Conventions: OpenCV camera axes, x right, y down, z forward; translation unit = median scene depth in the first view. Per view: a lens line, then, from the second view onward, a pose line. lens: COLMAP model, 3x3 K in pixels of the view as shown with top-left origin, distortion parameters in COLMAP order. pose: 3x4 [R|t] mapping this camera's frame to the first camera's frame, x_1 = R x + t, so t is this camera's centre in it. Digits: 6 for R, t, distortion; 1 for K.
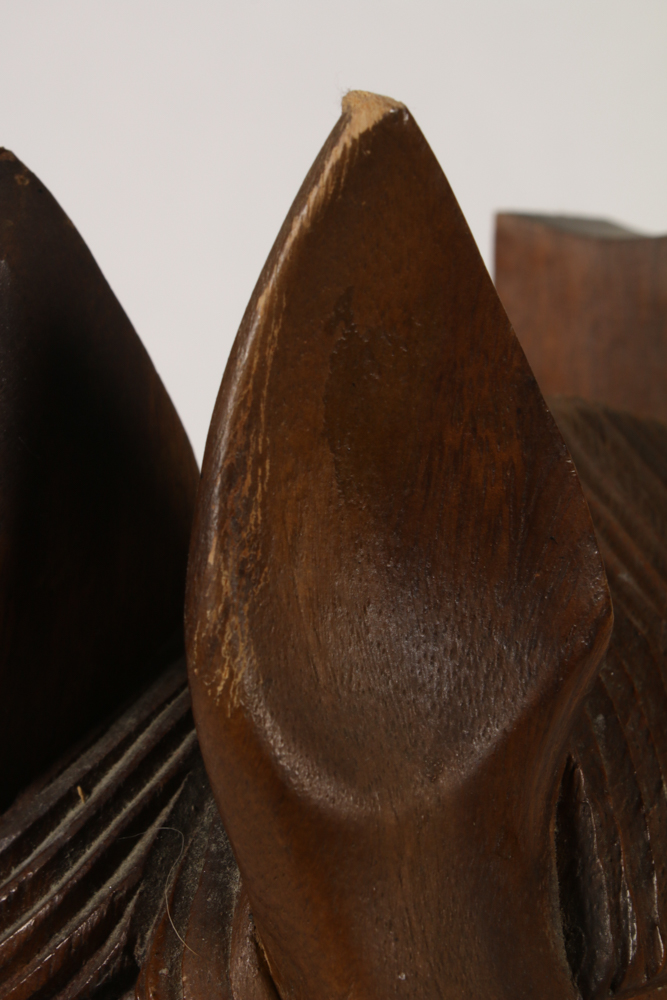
lens RADIAL K [[2151.5, 0, 332.9], [0, 2151.5, 497.7], [0, 0, 1]] dist [0.109517, 0.000000]
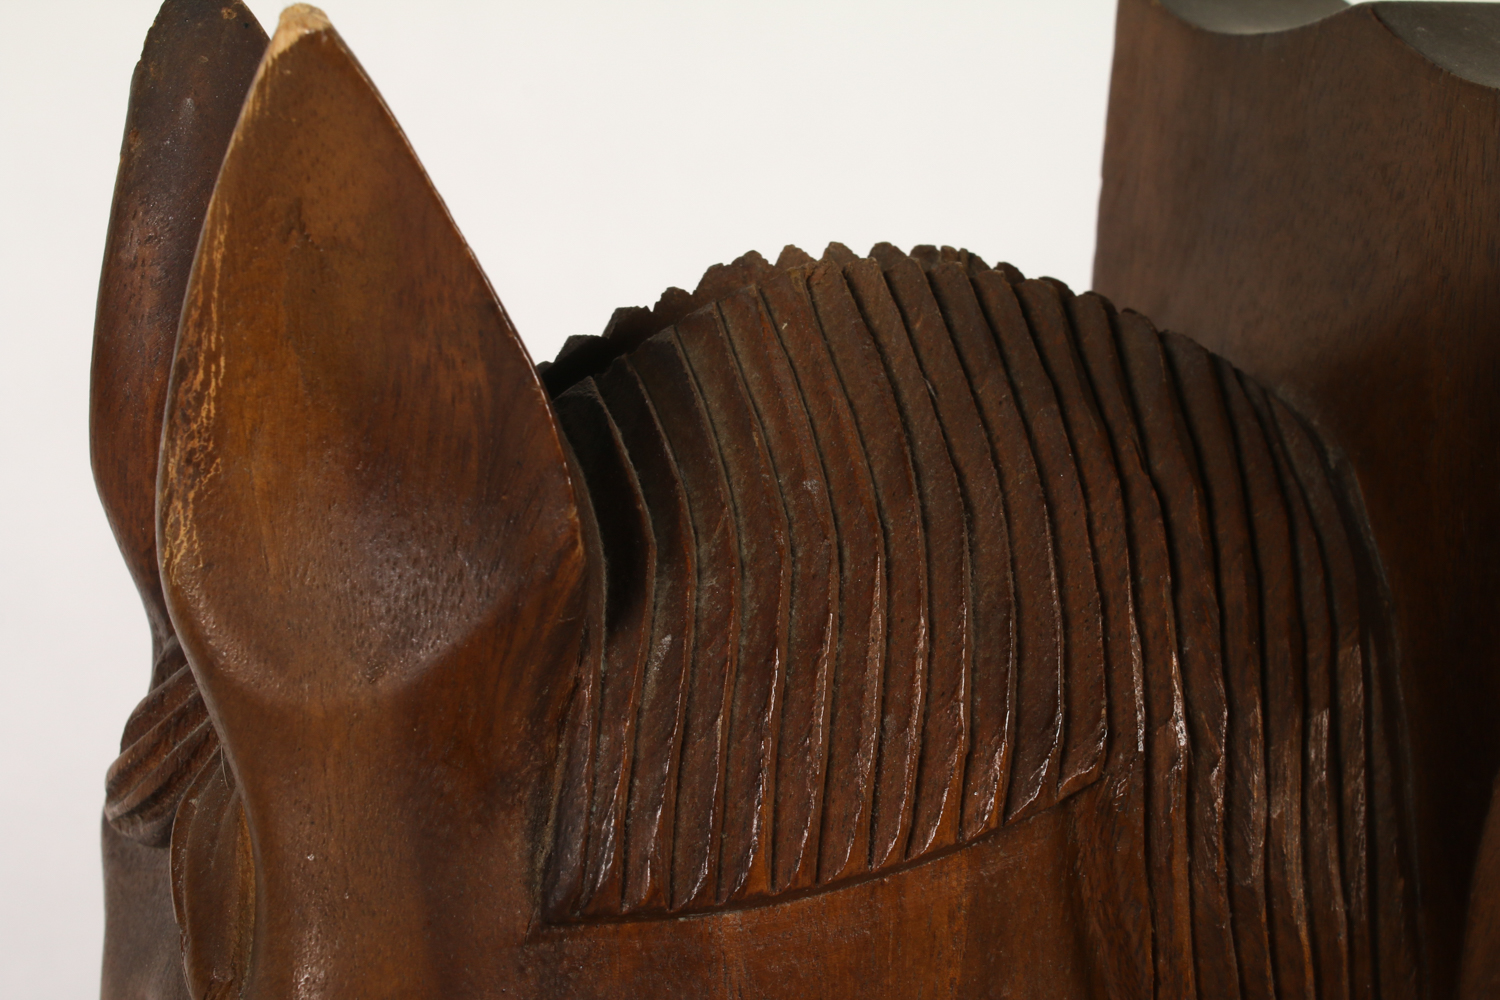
lens RADIAL K [[2842.2, 0, 750.4], [0, 2842.2, 503.2], [0, 0, 1]] dist [0.149539, 0.000000]
pose [[0.855324, 0.164643, -0.491236, 0.857274], [-0.069304, 0.976000, 0.206447, -0.245643], [0.513437, -0.142534, 0.846207, -0.043120]]
